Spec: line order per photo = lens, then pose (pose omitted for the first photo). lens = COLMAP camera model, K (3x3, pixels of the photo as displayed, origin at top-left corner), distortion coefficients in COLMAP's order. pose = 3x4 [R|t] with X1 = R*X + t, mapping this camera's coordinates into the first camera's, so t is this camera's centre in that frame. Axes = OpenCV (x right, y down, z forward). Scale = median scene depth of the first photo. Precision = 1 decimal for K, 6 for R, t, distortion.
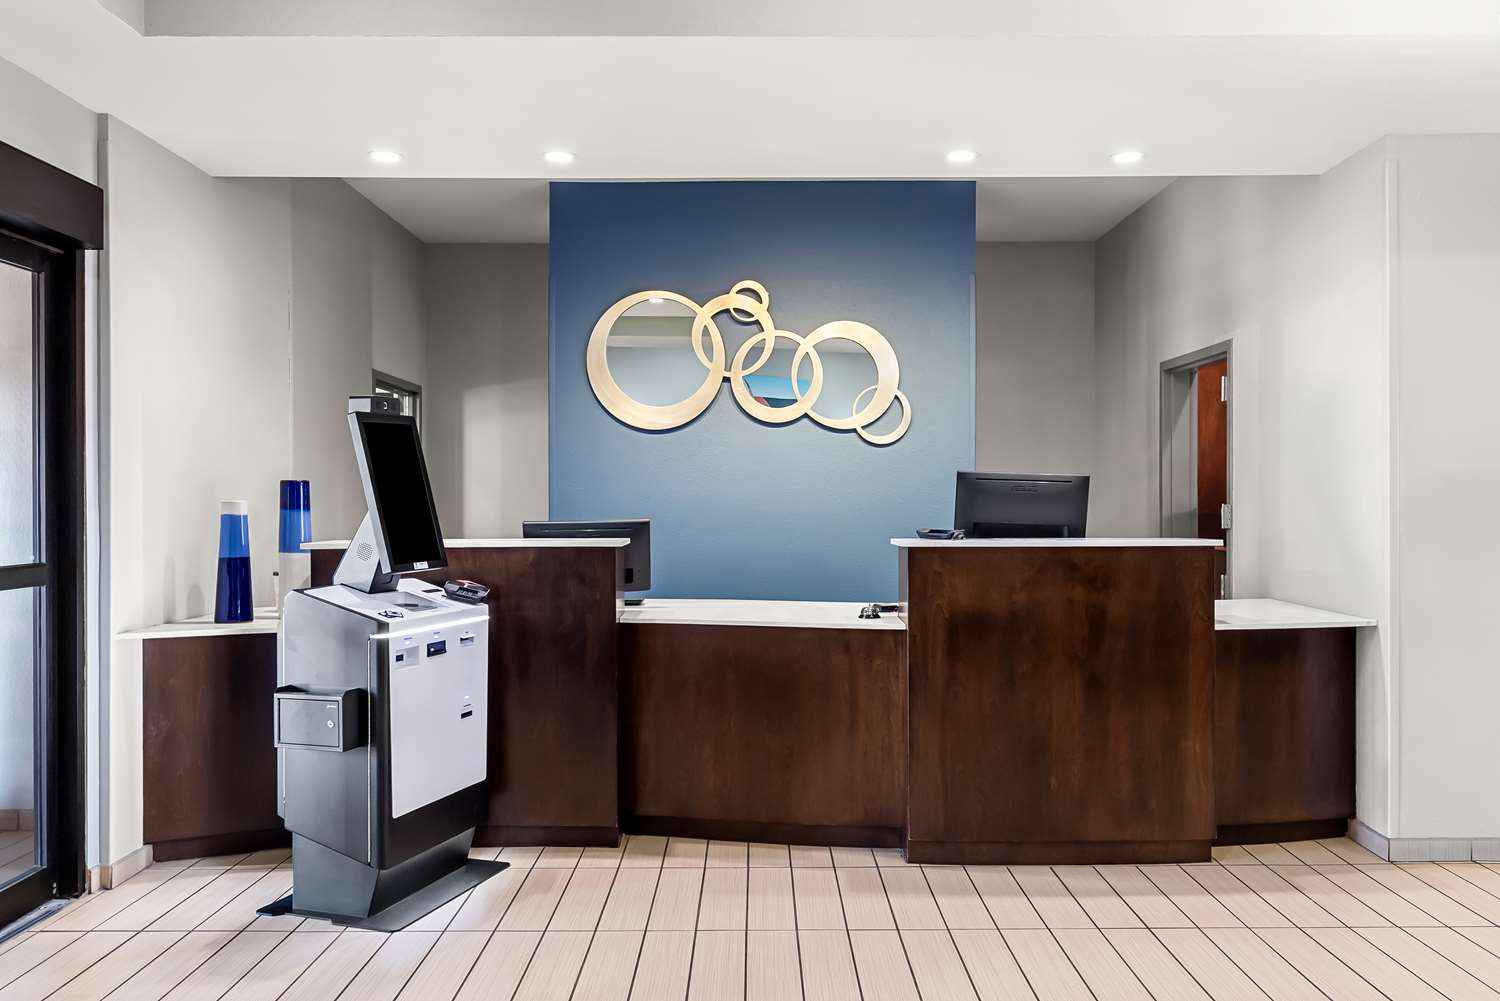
lens RADIAL K [[1030.9, 0, 751.0], [0, 1030.9, 497.4], [0, 0, 1]] dist [0.000943, 0.000004]
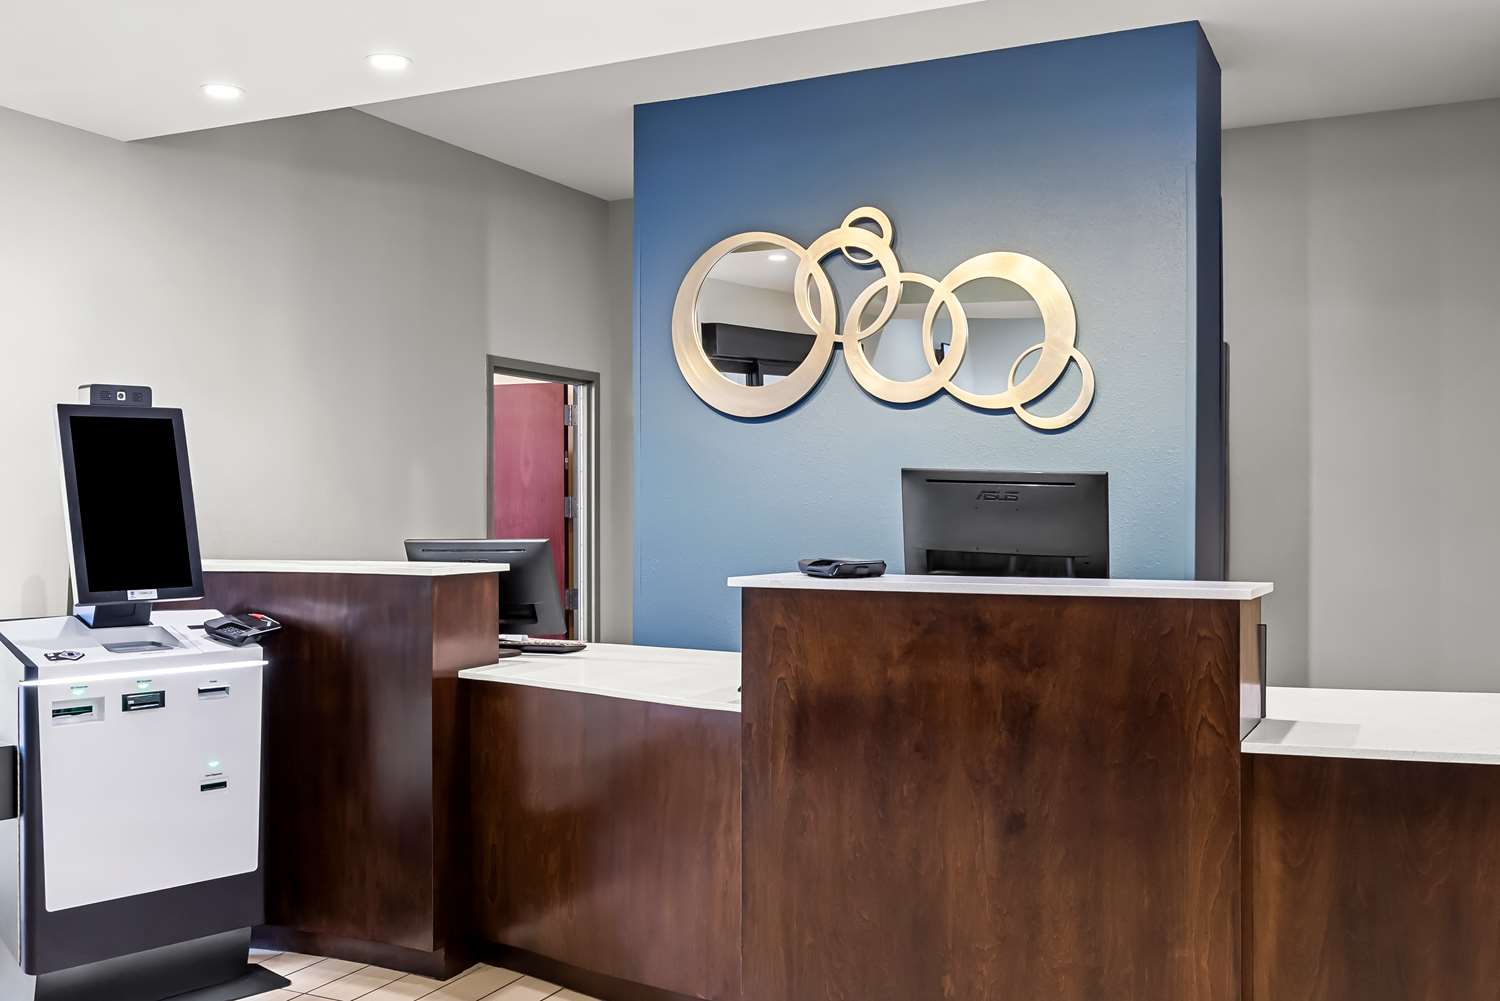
lens RADIAL K [[1253.8, 0, 750.1], [0, 1253.8, 503.8], [0, 0, 1]] dist [0.003438, 0.003291]
pose [[0.917858, -0.000445, -0.396908, 0.444851], [0.000250, 1.000000, -0.000543, -0.003380], [0.396908, 0.000399, 0.917858, 0.264893]]
